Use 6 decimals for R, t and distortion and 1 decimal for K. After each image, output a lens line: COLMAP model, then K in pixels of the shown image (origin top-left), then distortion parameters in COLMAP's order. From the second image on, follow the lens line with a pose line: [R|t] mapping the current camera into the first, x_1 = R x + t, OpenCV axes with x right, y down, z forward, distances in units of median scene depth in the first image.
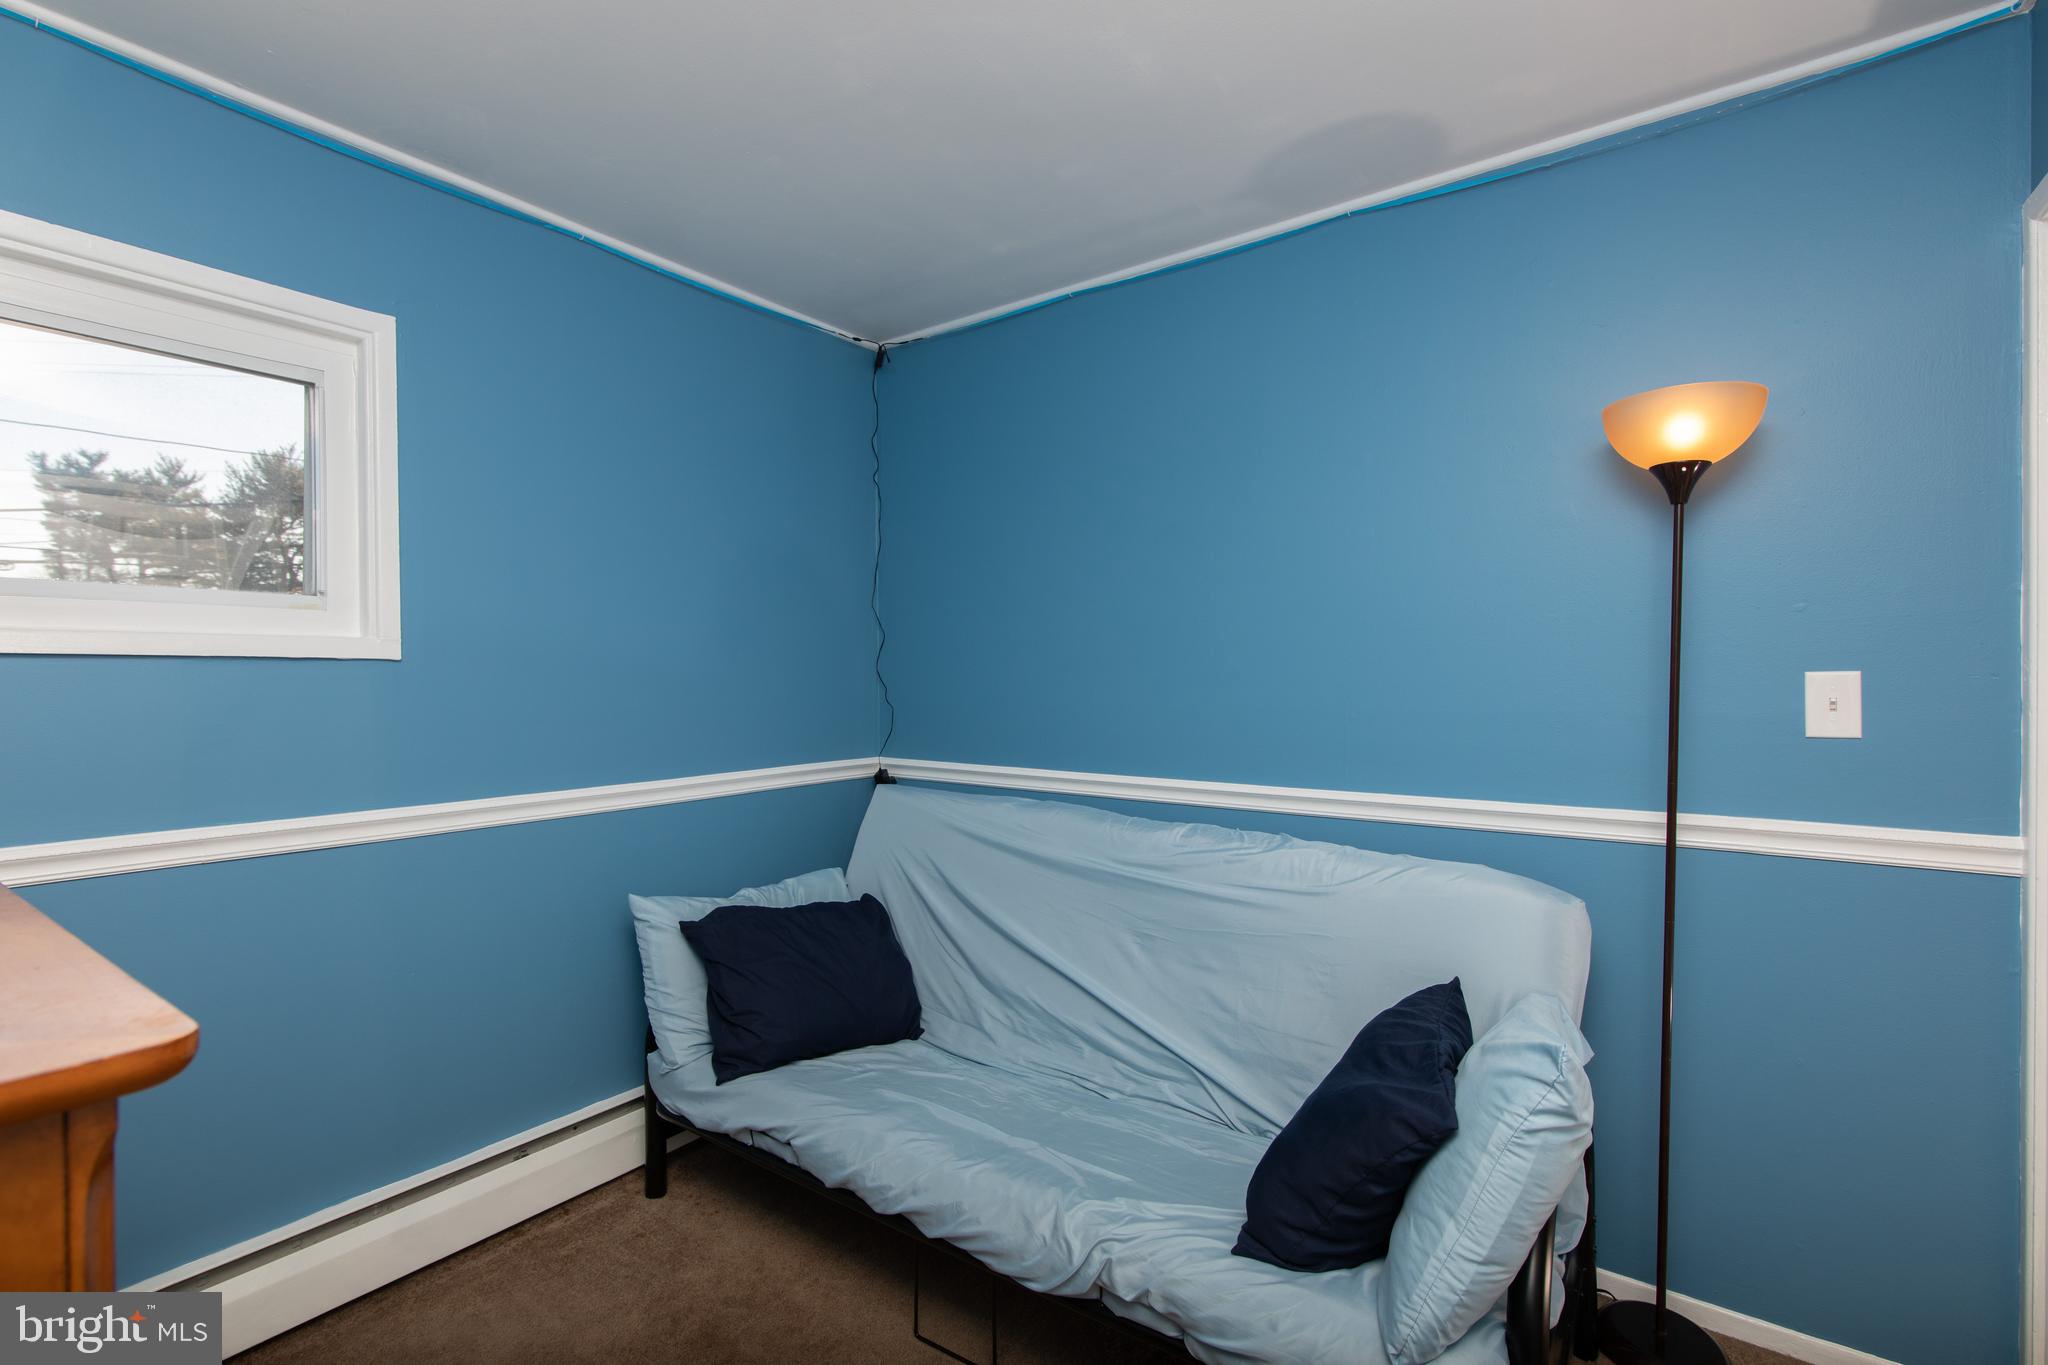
lens RADIAL K [[923.3, 0, 1020.8], [0, 923.3, 676.1], [0, 0, 1]] dist [-0.011928, 0.000398]
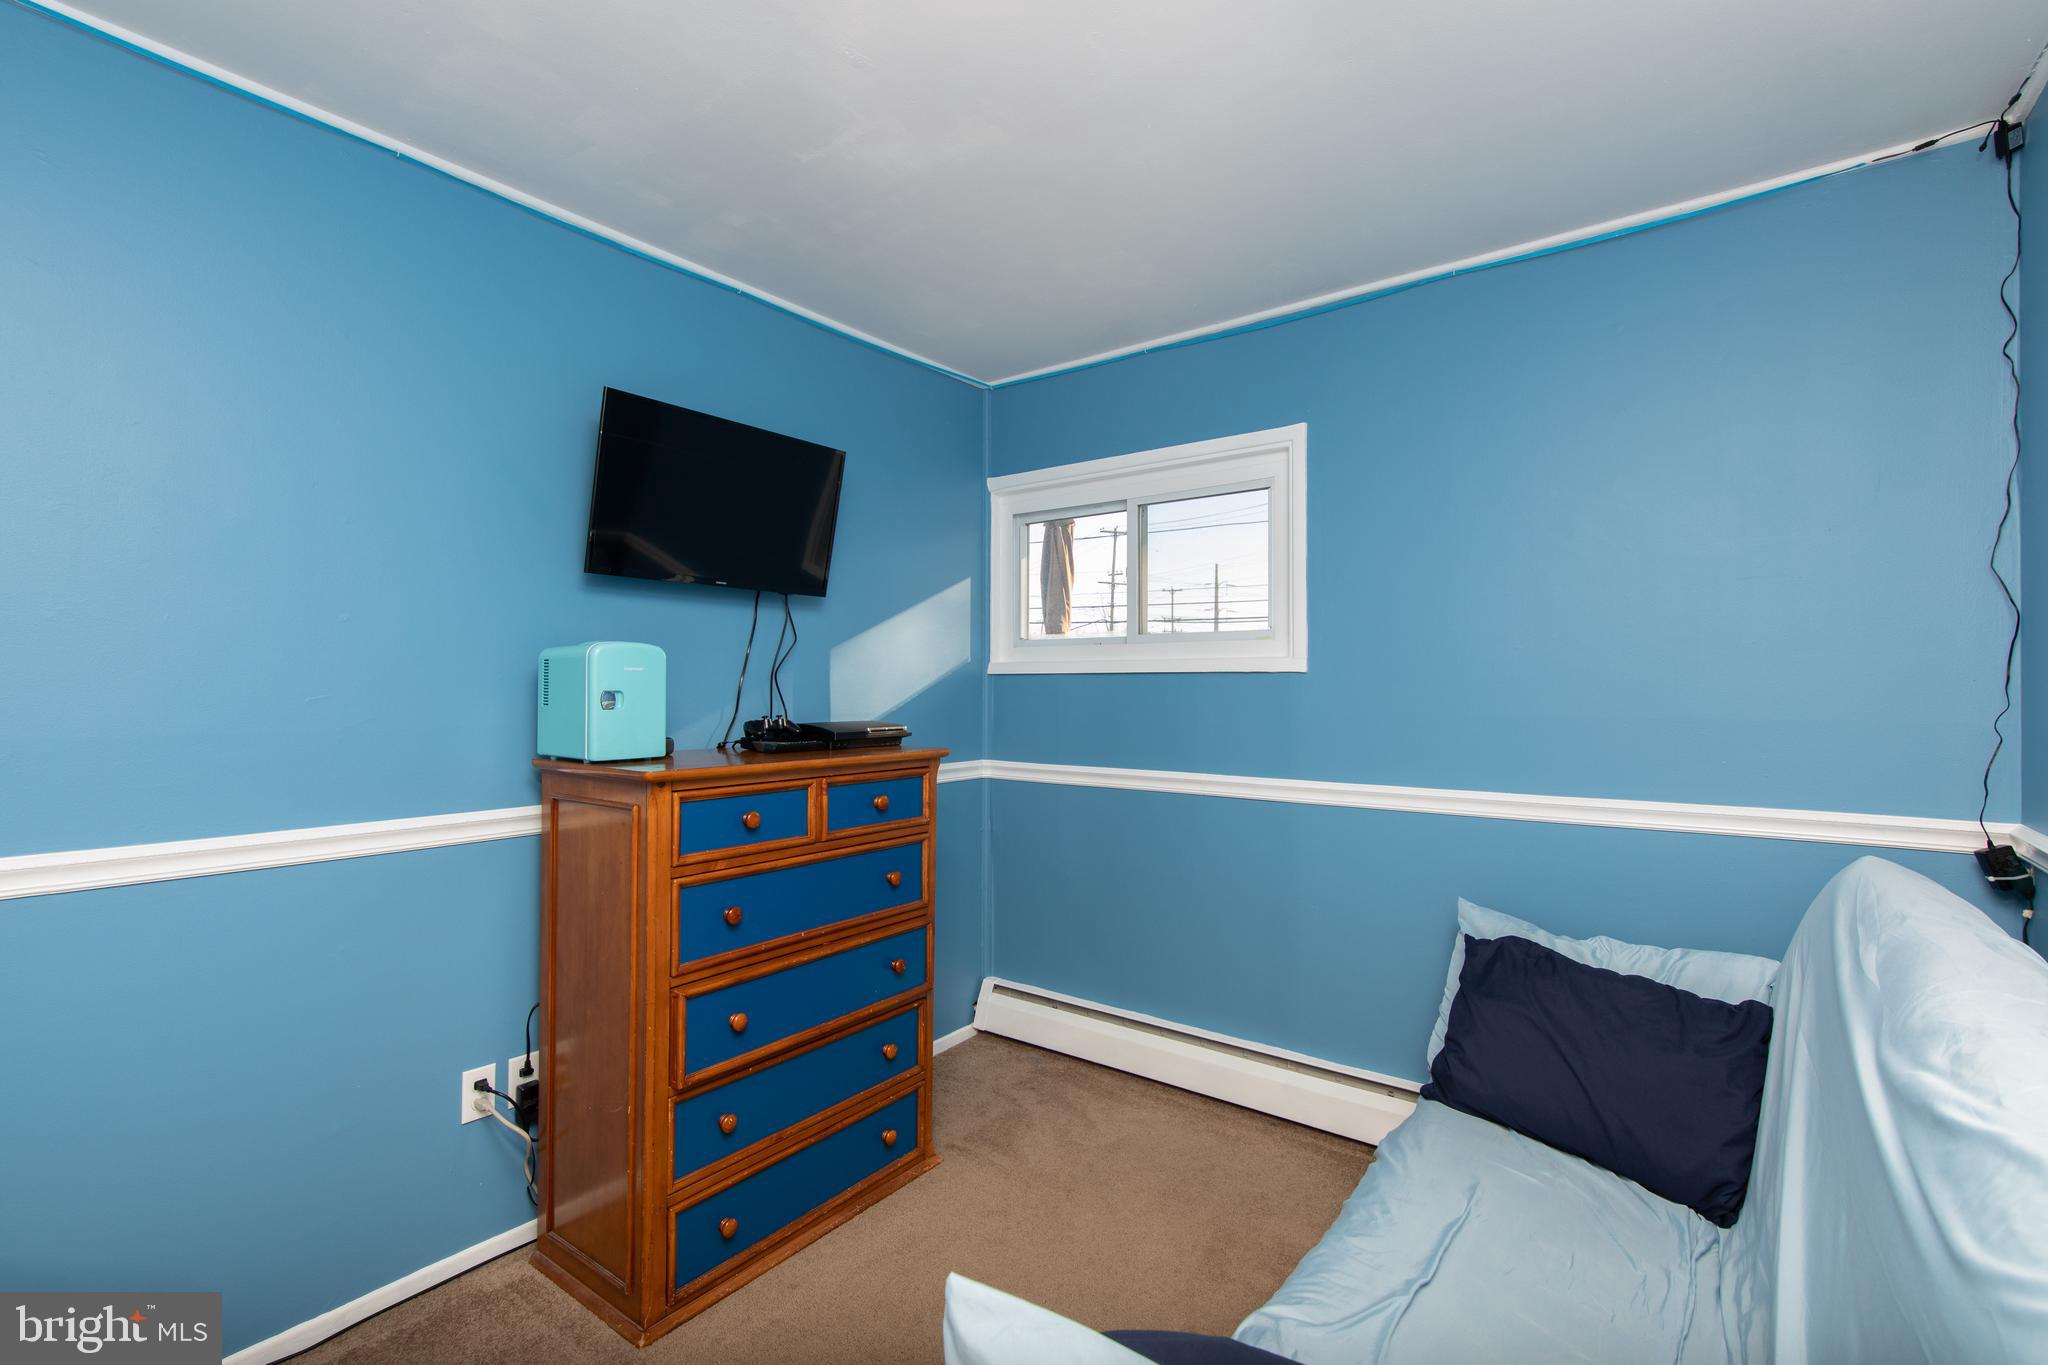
lens RADIAL K [[923.3, 0, 1018.7], [0, 923.3, 684.9], [0, 0, 1]] dist [-0.011928, 0.000398]
pose [[-0.050228, -0.001339, -0.998737, 0.713315], [-0.003859, 0.999992, -0.001147, 0.004294], [0.998730, 0.003796, -0.050233, 0.643746]]
